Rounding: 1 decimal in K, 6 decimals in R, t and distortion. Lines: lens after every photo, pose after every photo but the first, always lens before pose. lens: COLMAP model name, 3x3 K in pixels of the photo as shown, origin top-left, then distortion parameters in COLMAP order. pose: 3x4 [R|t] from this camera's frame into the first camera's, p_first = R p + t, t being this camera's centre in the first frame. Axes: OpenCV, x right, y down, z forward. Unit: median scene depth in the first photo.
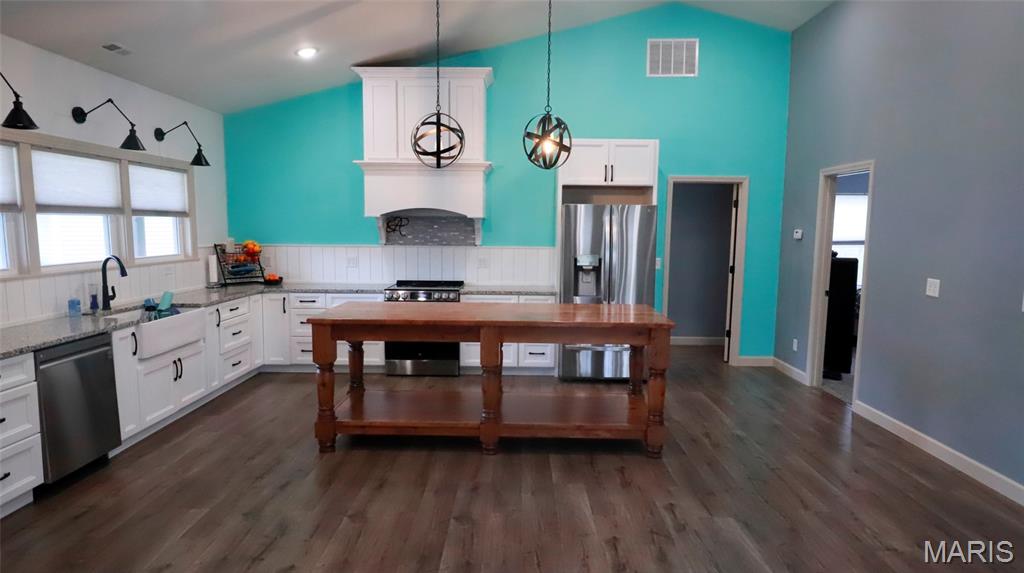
lens RADIAL K [[607.2, 0, 472.6], [0, 607.2, 291.1], [0, 0, 1]] dist [0.047793, -0.000216]
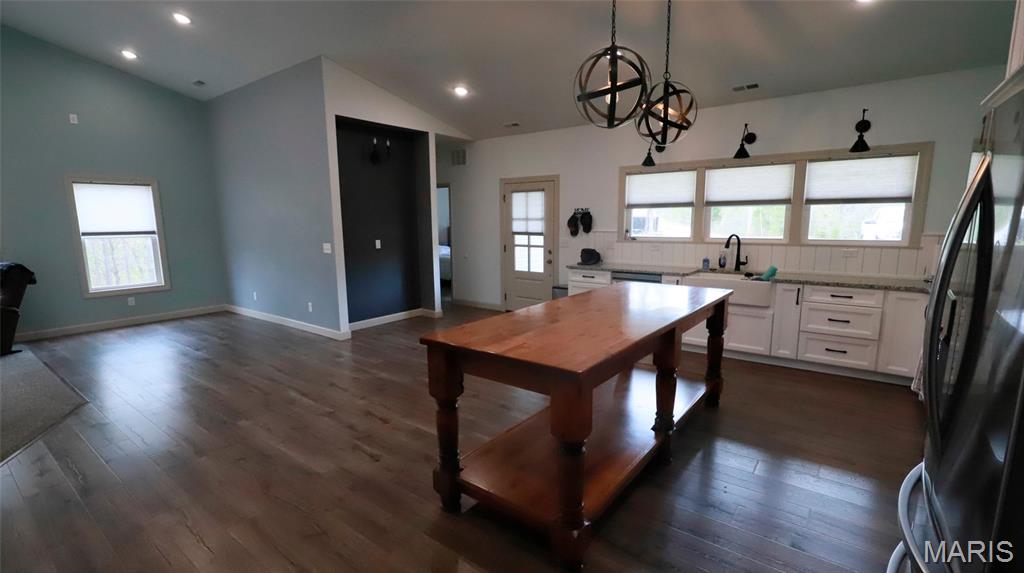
lens RADIAL K [[463.4, 0, 512.0], [0, 463.4, 293.5], [0, 0, 1]] dist [-0.000645, -0.000215]
pose [[-0.560101, 0.121224, -0.819507, 0.732565], [-0.089840, 0.974513, 0.205556, -0.115027], [0.823538, 0.188756, -0.534935, 1.401102]]
